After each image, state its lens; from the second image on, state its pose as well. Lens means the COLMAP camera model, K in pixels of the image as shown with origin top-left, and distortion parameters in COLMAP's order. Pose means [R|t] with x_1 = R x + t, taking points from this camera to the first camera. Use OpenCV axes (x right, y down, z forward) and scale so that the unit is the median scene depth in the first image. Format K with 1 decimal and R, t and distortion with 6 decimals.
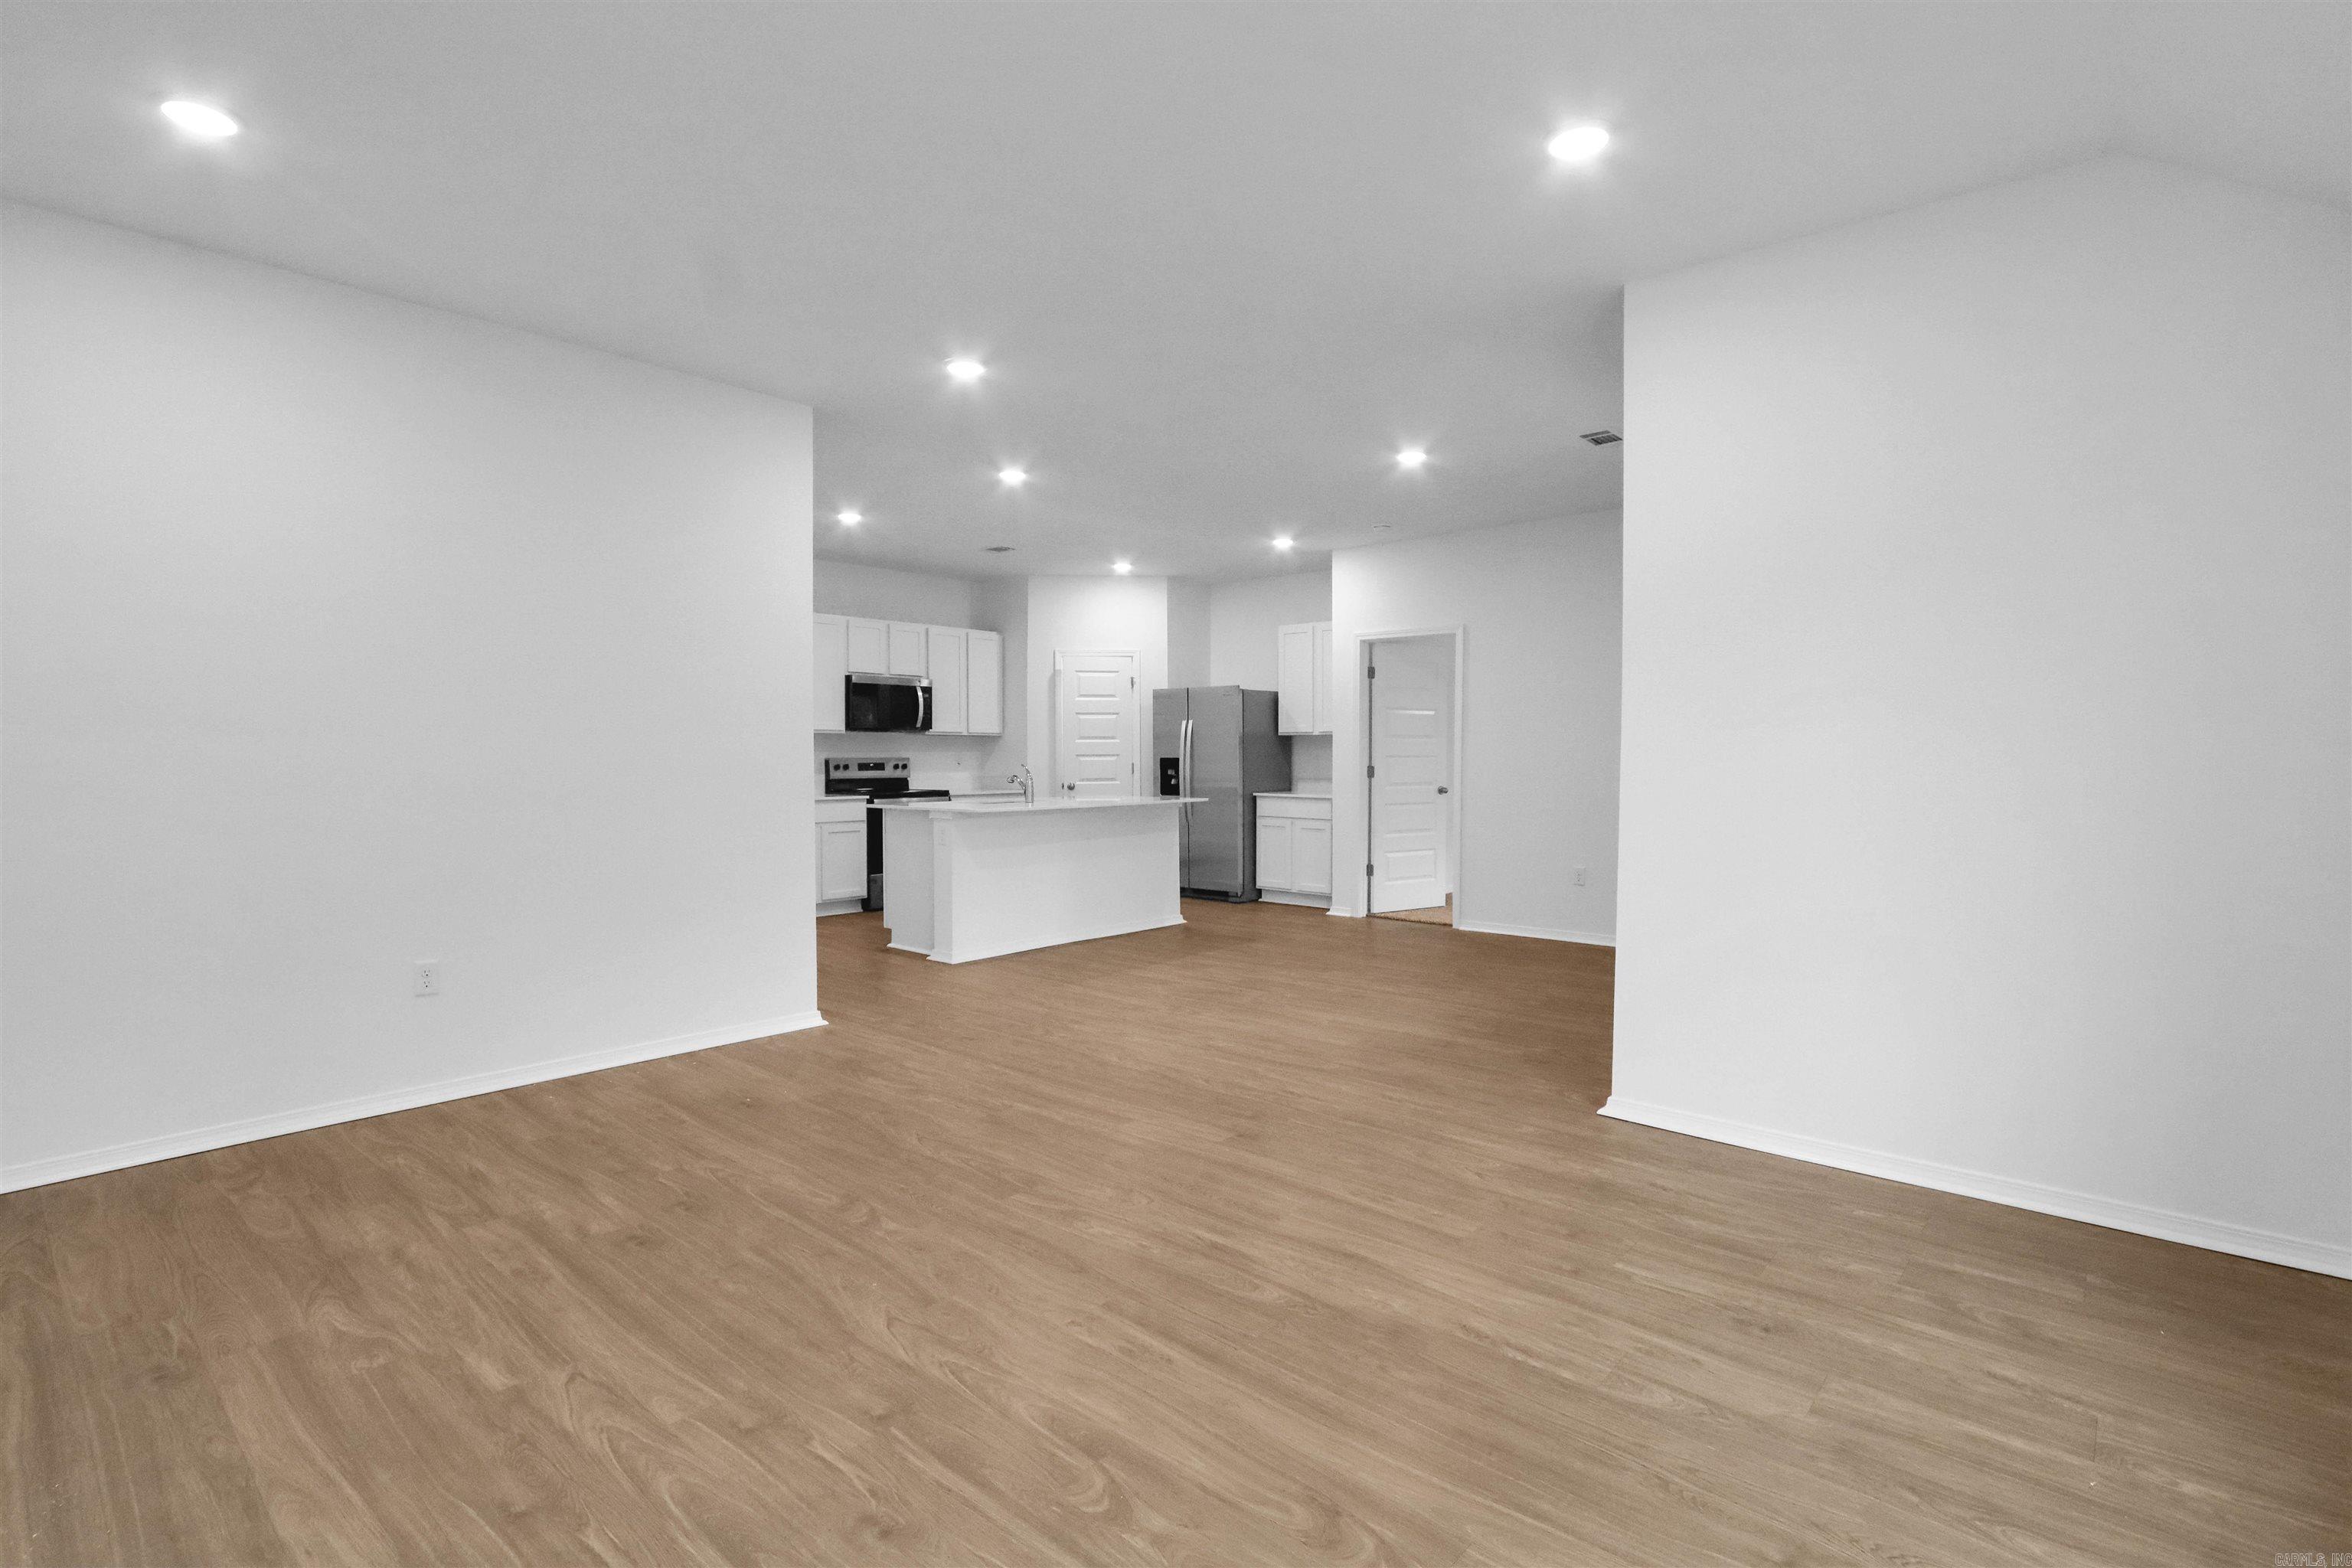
lens RADIAL K [[1118.5, 0, 1177.6], [0, 1118.5, 777.5], [0, 0, 1]] dist [0.002015, 0.000054]
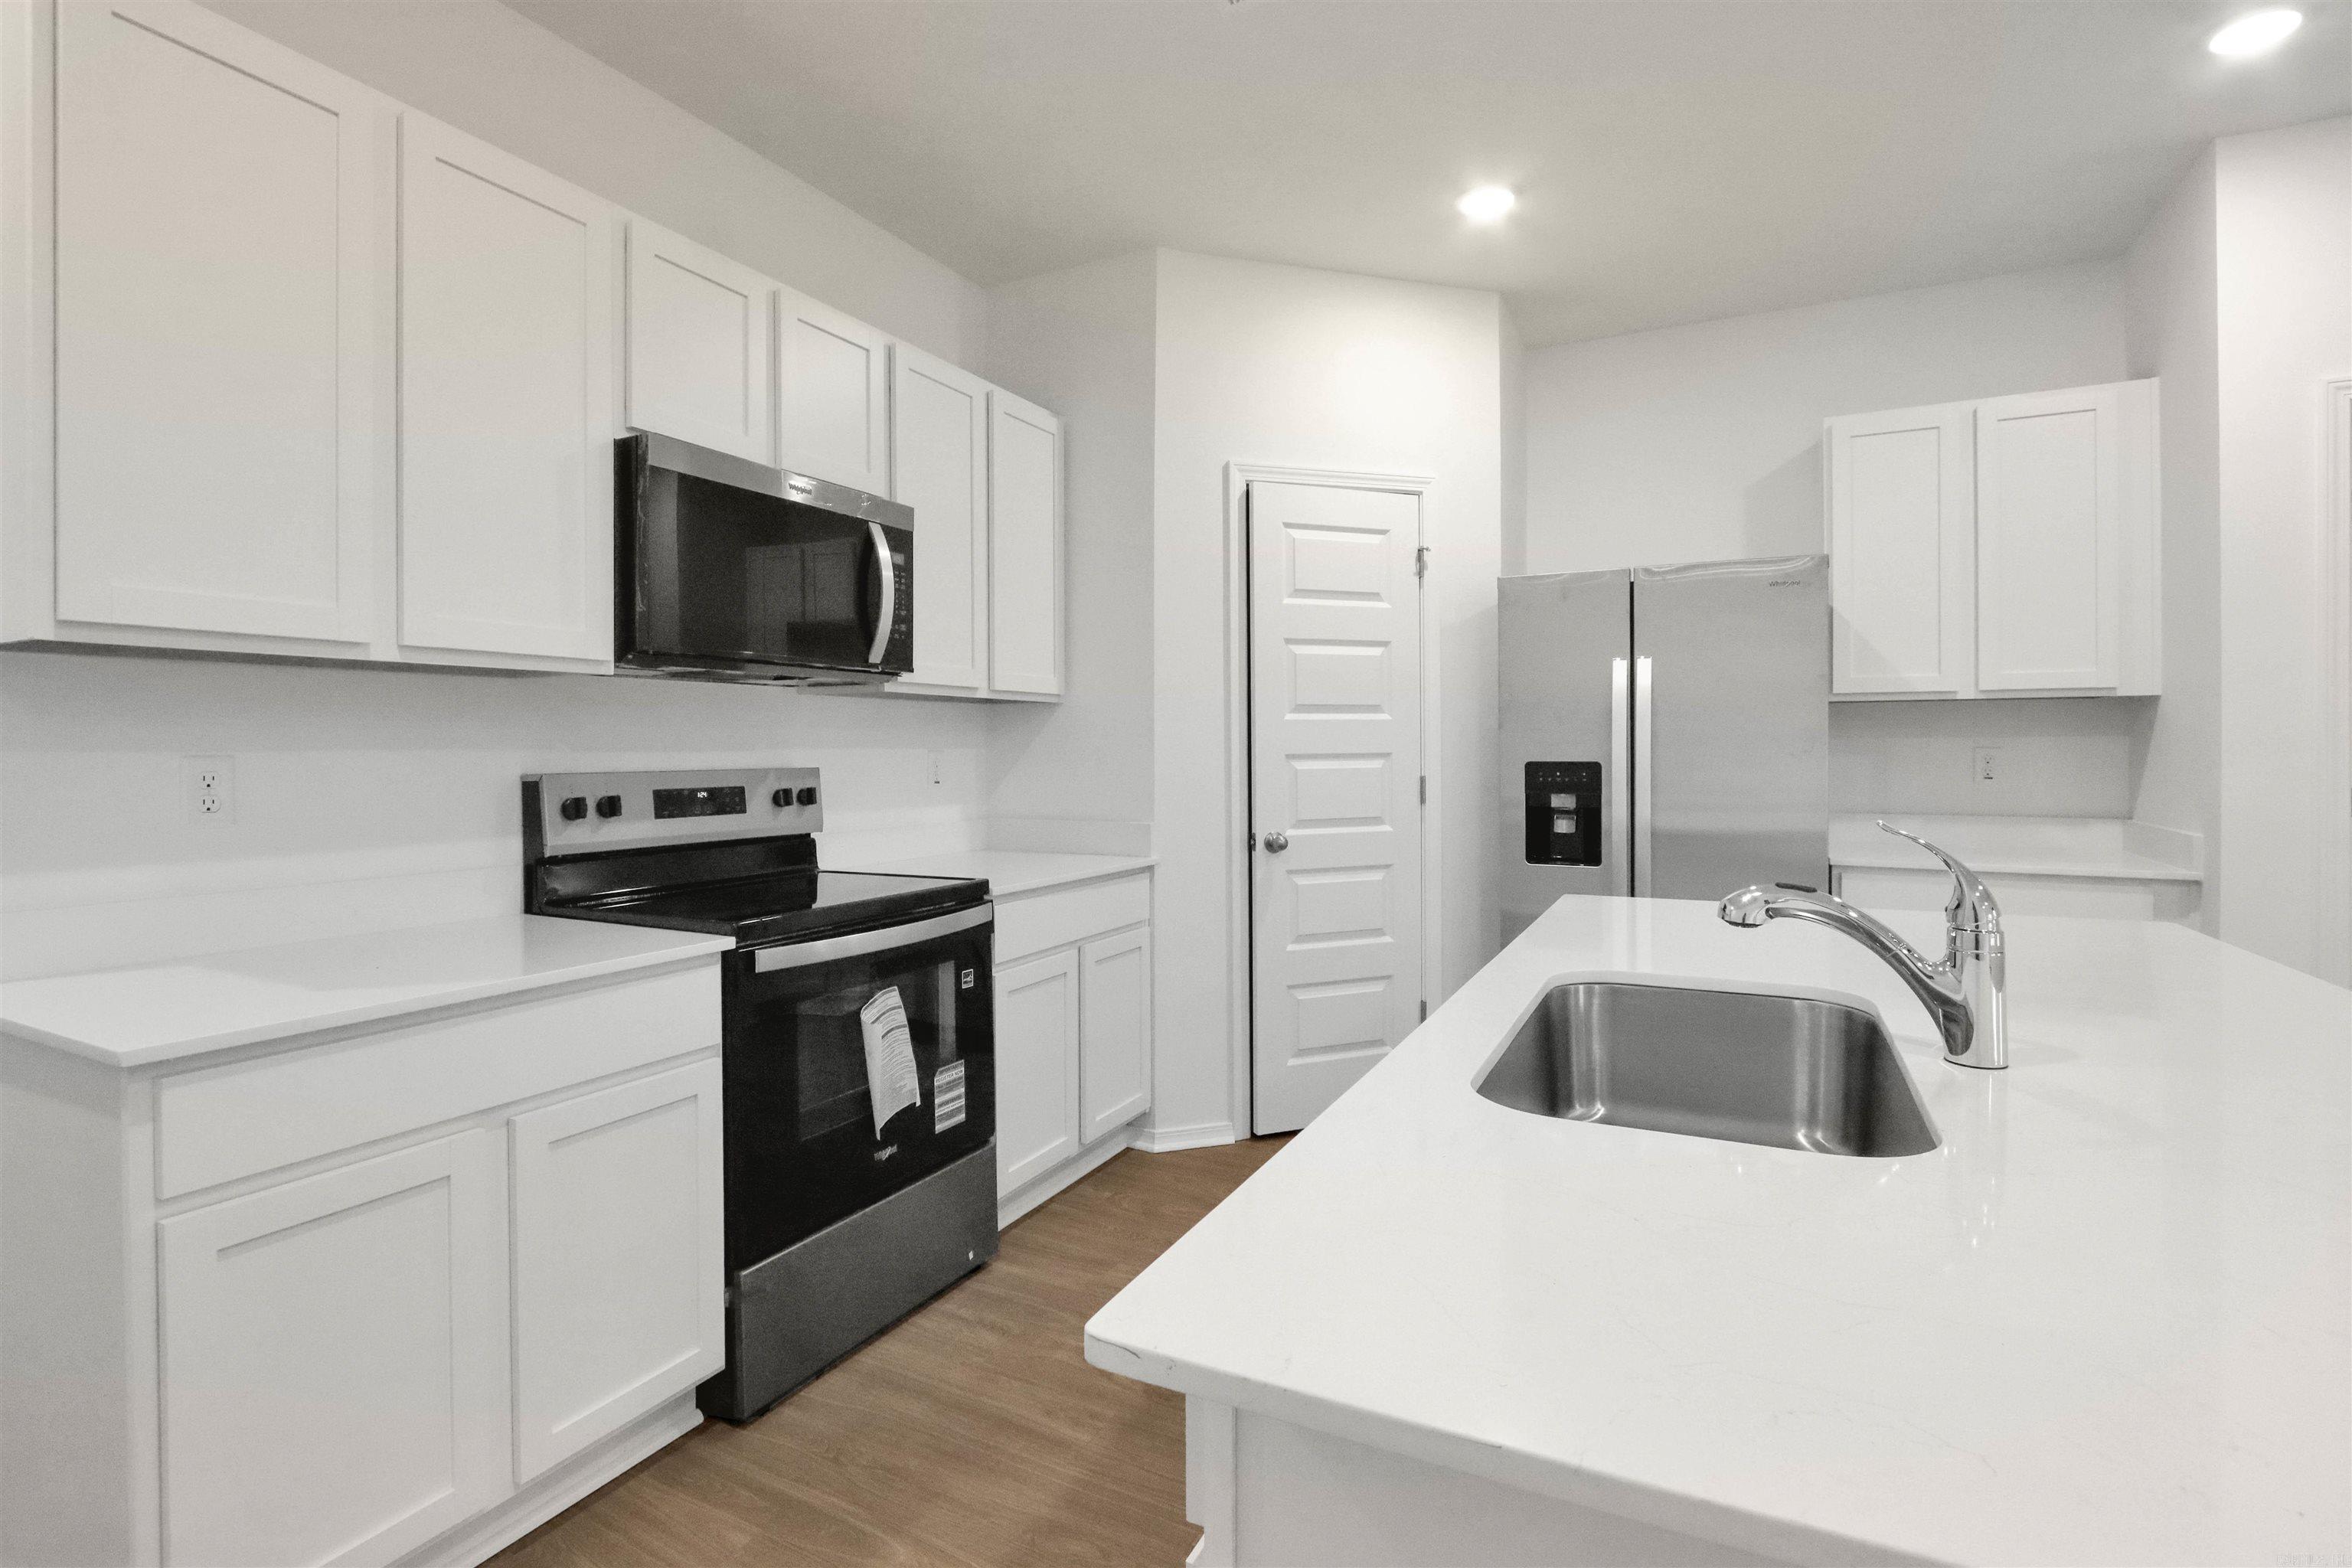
lens RADIAL K [[1118.5, 0, 1170.0], [0, 1118.5, 766.2], [0, 0, 1]] dist [0.002015, 0.000054]
pose [[0.967595, -0.007793, 0.252386, -0.229493], [0.009401, 0.999942, -0.005167, -0.016121], [-0.252331, 0.007372, 0.967613, 0.692364]]
